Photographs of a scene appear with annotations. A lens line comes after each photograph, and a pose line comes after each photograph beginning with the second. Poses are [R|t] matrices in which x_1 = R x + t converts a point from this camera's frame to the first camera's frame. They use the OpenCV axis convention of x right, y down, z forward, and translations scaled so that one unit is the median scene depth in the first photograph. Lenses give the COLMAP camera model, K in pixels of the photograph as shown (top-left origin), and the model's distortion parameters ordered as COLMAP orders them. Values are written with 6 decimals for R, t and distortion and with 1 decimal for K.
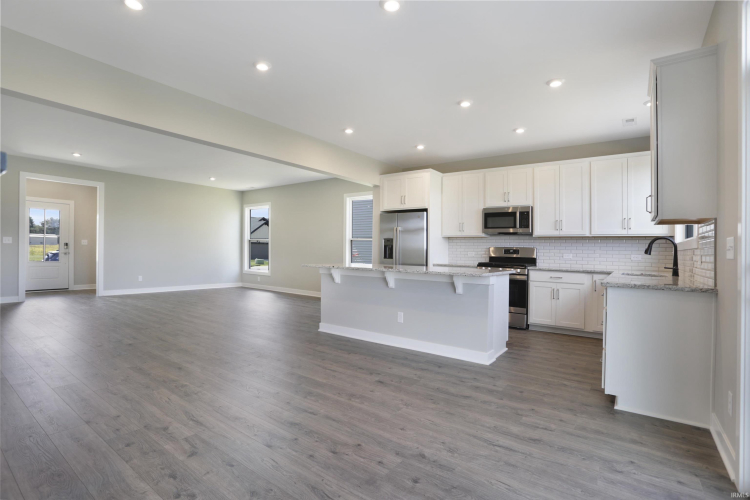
lens RADIAL K [[373.5, 0, 374.4], [0, 373.5, 246.0], [0, 0, 1]] dist [-0.021728, -0.000650]
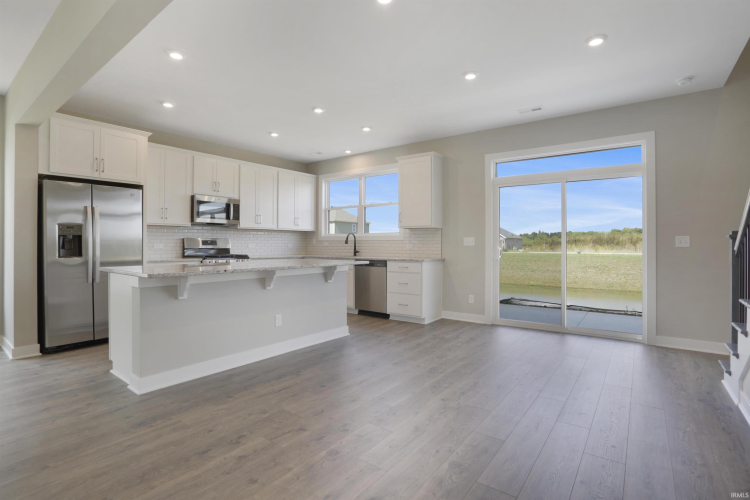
lens RADIAL K [[354.8, 0, 379.1], [0, 354.8, 244.2], [0, 0, 1]] dist [-0.016891, 0.004432]
pose [[0.025933, -0.023181, 0.999395, -0.575168], [-0.015091, 0.999608, 0.023577, -0.009758], [-0.999550, -0.015693, 0.025573, 0.567000]]
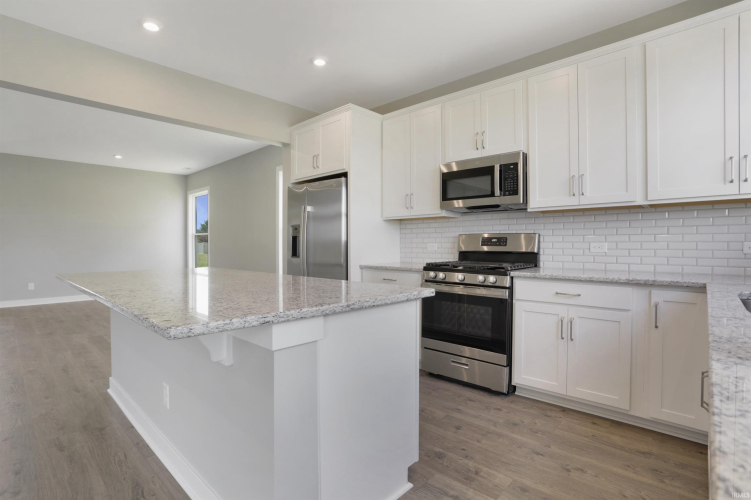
lens RADIAL K [[379.0, 0, 372.3], [0, 379.0, 248.0], [0, 0, 1]] dist [-0.014693, -0.000074]
pose [[0.990239, -0.023862, -0.137321, 0.282438], [0.027001, 0.999414, 0.021043, 0.008394], [0.136739, -0.024545, 0.990303, 0.447099]]
